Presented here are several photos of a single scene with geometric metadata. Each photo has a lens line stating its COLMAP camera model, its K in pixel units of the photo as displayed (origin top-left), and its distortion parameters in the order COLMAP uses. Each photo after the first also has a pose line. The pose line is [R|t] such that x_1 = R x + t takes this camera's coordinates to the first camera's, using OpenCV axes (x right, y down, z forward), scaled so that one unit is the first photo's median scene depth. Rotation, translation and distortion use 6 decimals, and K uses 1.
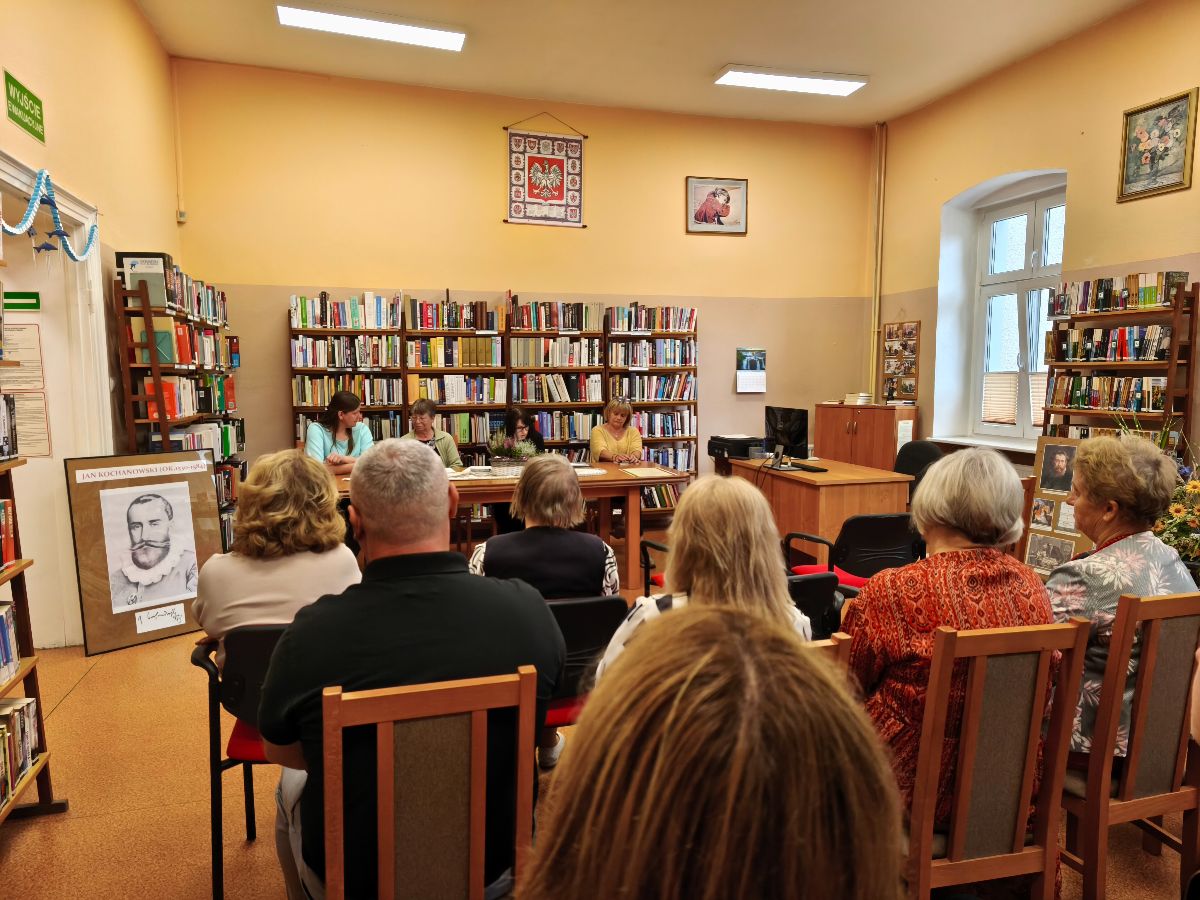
lens RADIAL K [[785.3, 0, 594.3], [0, 785.3, 446.9], [0, 0, 1]] dist [0.032731, 0.002240]
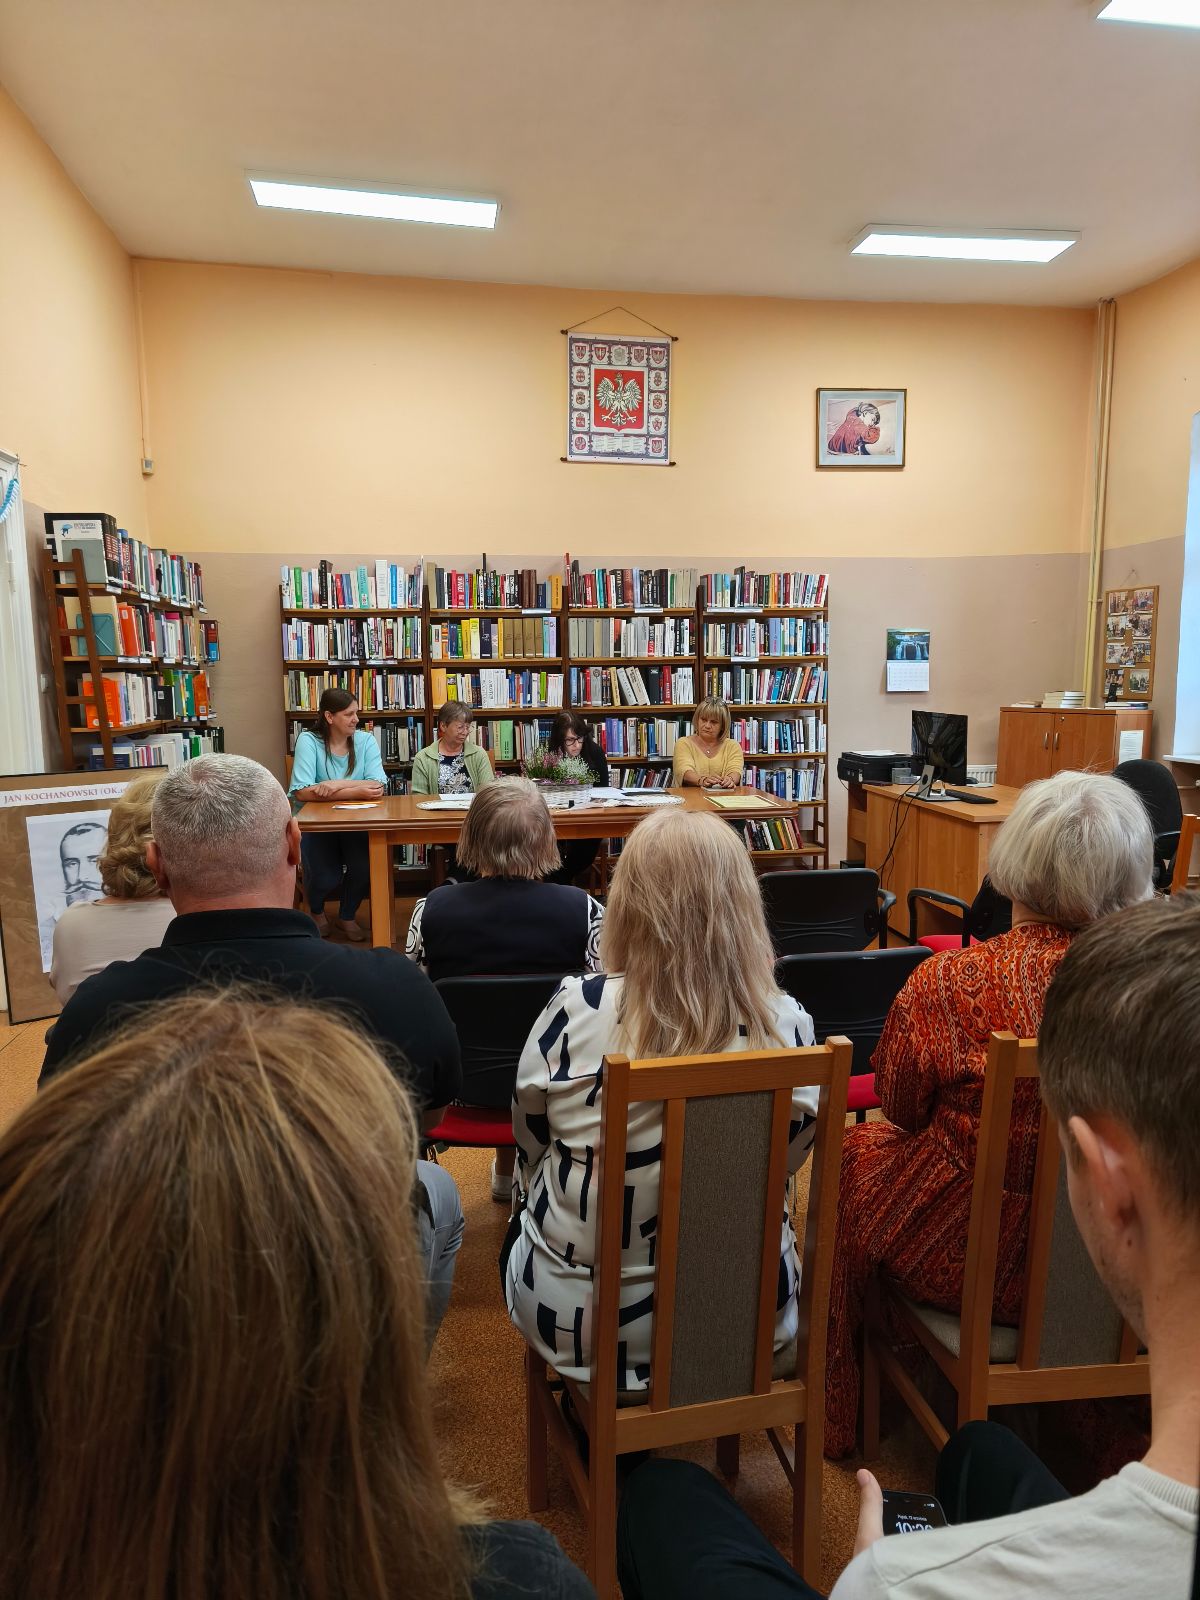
lens RADIAL K [[1047.0, 0, 600.0], [0, 1047.0, 800.0], [0, 0, 1]] dist [0.032731, 0.002240]
pose [[0.992094, 0.009870, -0.125107, 0.049900], [-0.005803, 0.999444, 0.032835, -0.000250], [0.125362, -0.031849, 0.991600, 0.017969]]
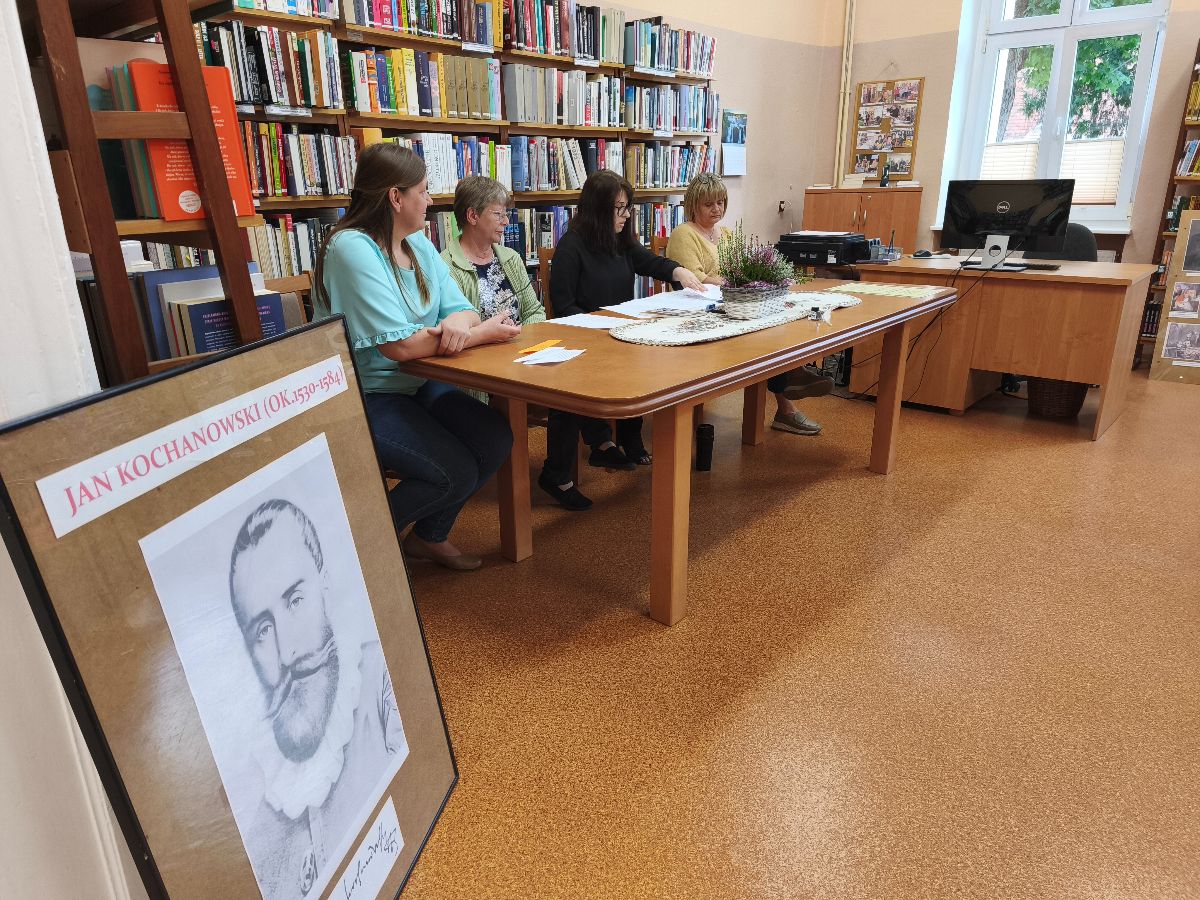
lens RADIAL K [[792.1, 0, 600.0], [0, 792.1, 450.0], [0, 0, 1]] dist [0.068610, -0.046005]
pose [[0.833541, -0.183823, 0.520979, -0.406115], [0.061413, 0.968006, 0.243295, -0.011927], [-0.549034, -0.170801, 0.818162, 0.481709]]
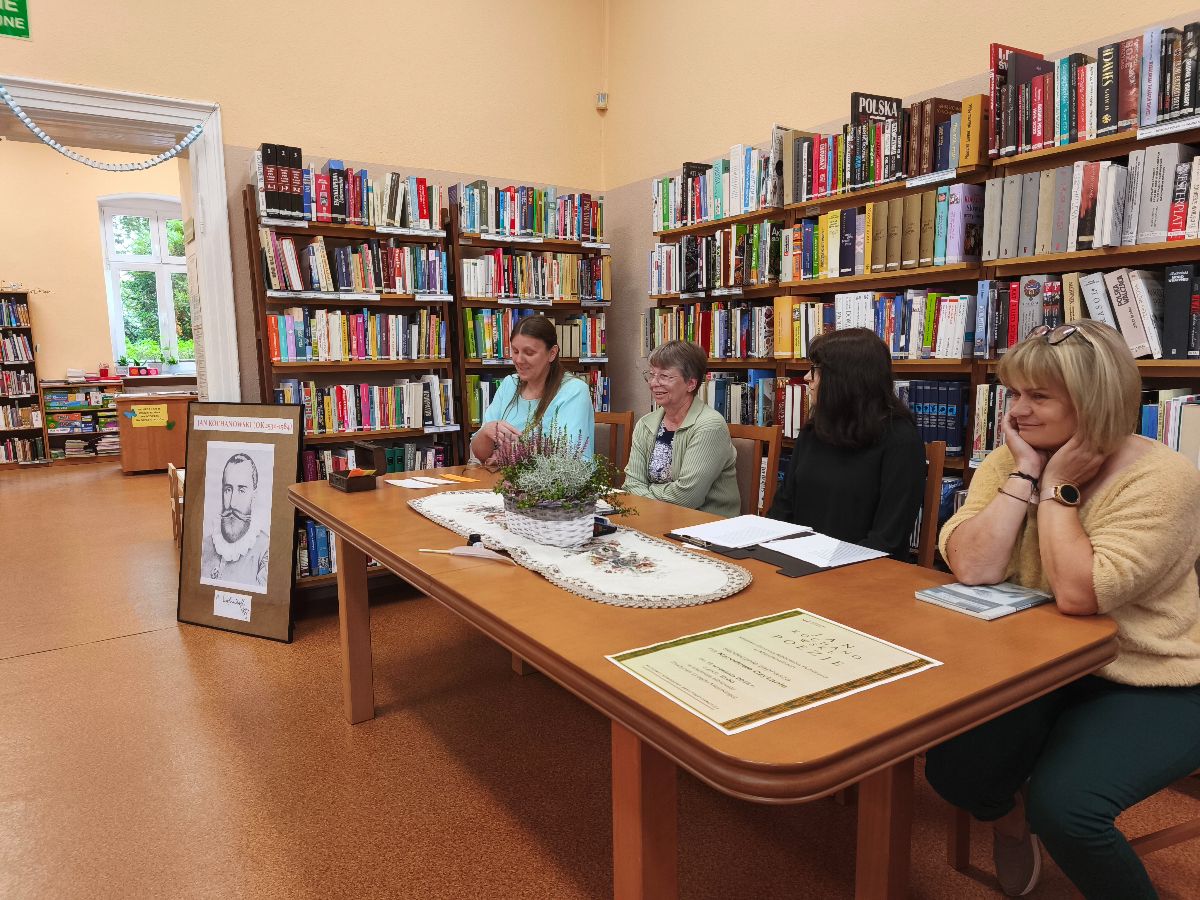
lens RADIAL K [[792.1, 0, 600.0], [0, 792.1, 450.0], [0, 0, 1]] dist [0.068610, -0.046005]
pose [[0.300624, 0.122501, -0.945843, 0.220692], [-0.079164, 0.991500, 0.103253, -0.039002], [0.950452, 0.043836, 0.307767, 0.737193]]
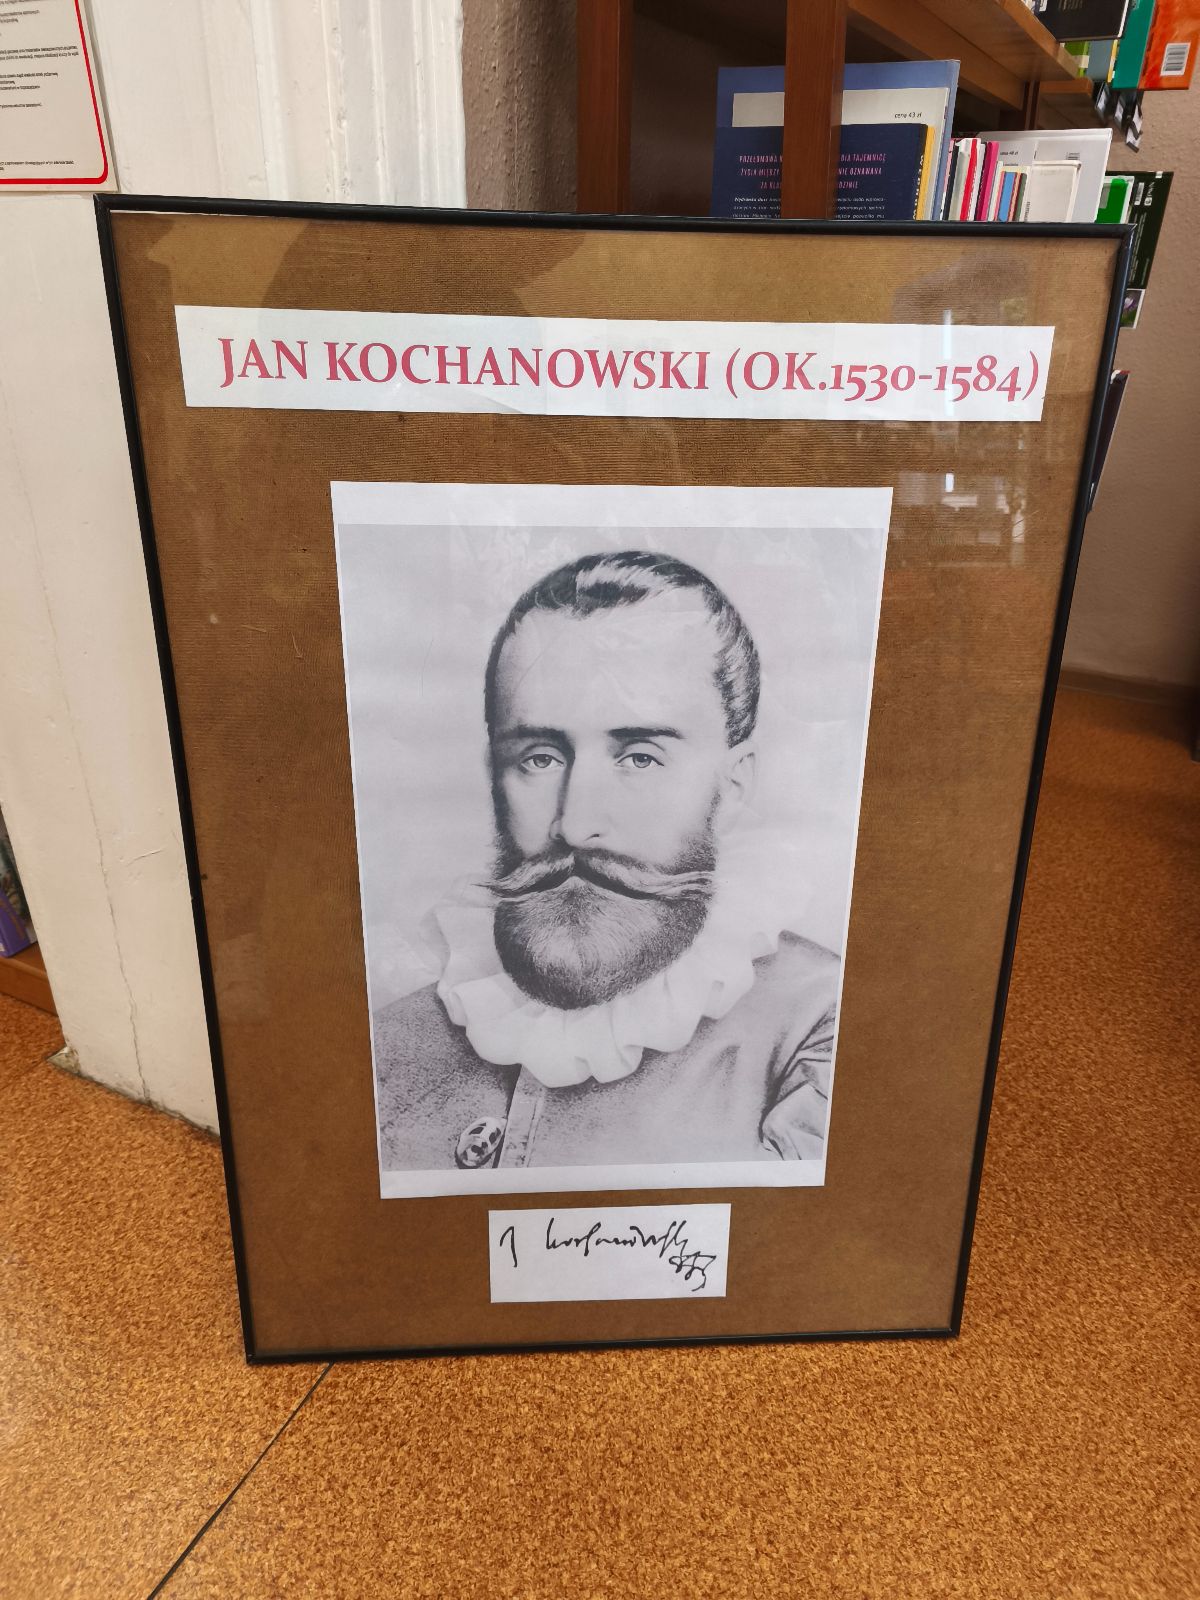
lens RADIAL K [[1056.1, 0, 613.5], [0, 1056.1, 803.9], [0, 0, 1]] dist [0.068610, -0.046005]
pose [[0.745057, 0.336825, -0.575707, -0.295414], [-0.098398, 0.909189, 0.404590, 0.016310], [0.659703, -0.244794, 0.710540, 0.573005]]
